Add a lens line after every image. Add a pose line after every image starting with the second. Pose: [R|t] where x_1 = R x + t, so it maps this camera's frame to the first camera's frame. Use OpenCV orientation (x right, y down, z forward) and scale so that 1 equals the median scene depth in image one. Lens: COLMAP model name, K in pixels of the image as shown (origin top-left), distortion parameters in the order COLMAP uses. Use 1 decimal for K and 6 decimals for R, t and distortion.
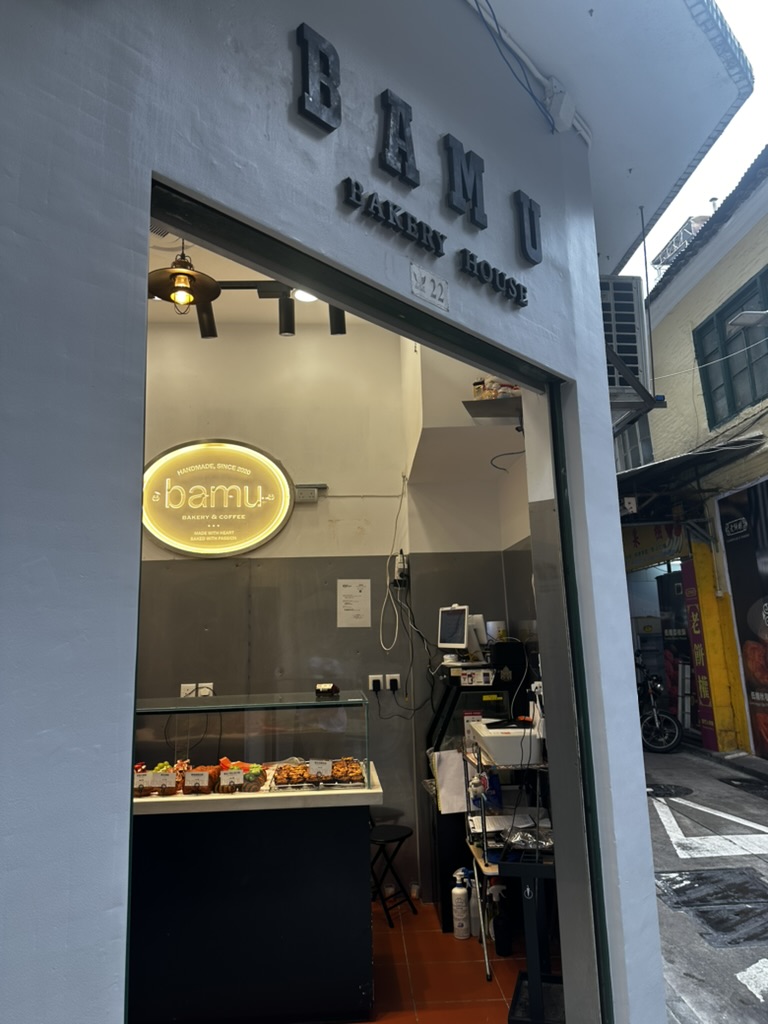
lens RADIAL K [[724.3, 0, 385.0], [0, 724.3, 499.9], [0, 0, 1]] dist [0.008265, -0.000271]
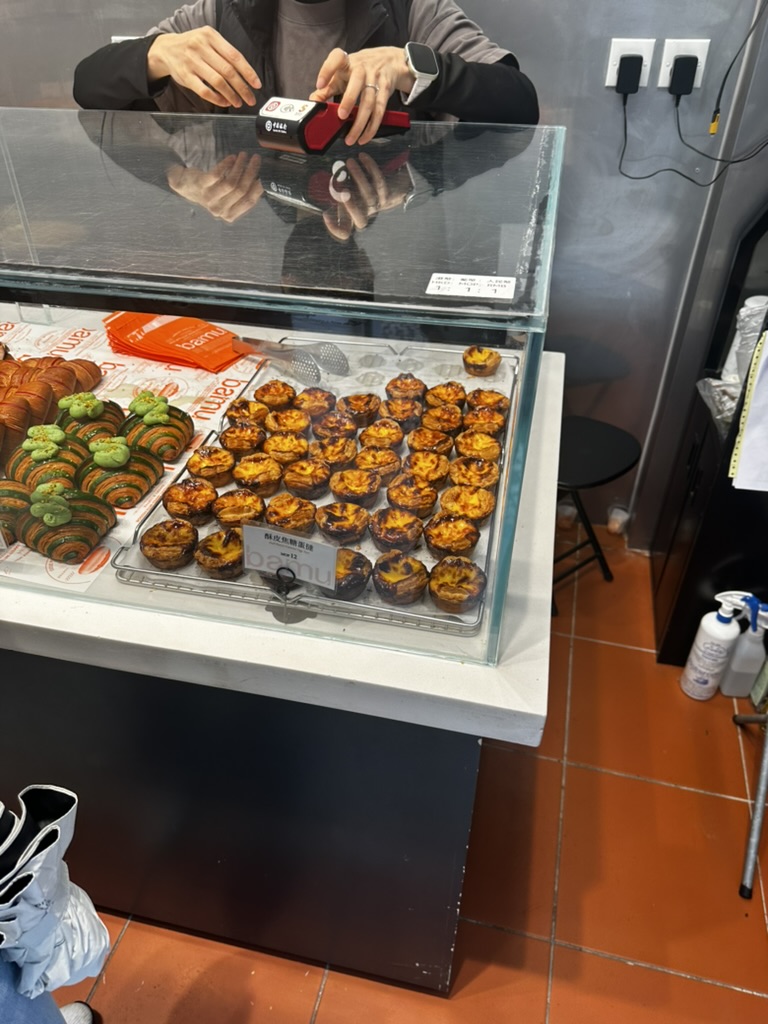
lens RADIAL K [[743.4, 0, 384.0], [0, 743.4, 512.0], [0, 0, 1]] dist [-0.049587, 0.036859]
pose [[0.959584, 0.194703, -0.203196, -0.011955], [0.023233, 0.664761, 0.746694, 0.131796], [0.280460, -0.721237, 0.633371, 0.592574]]
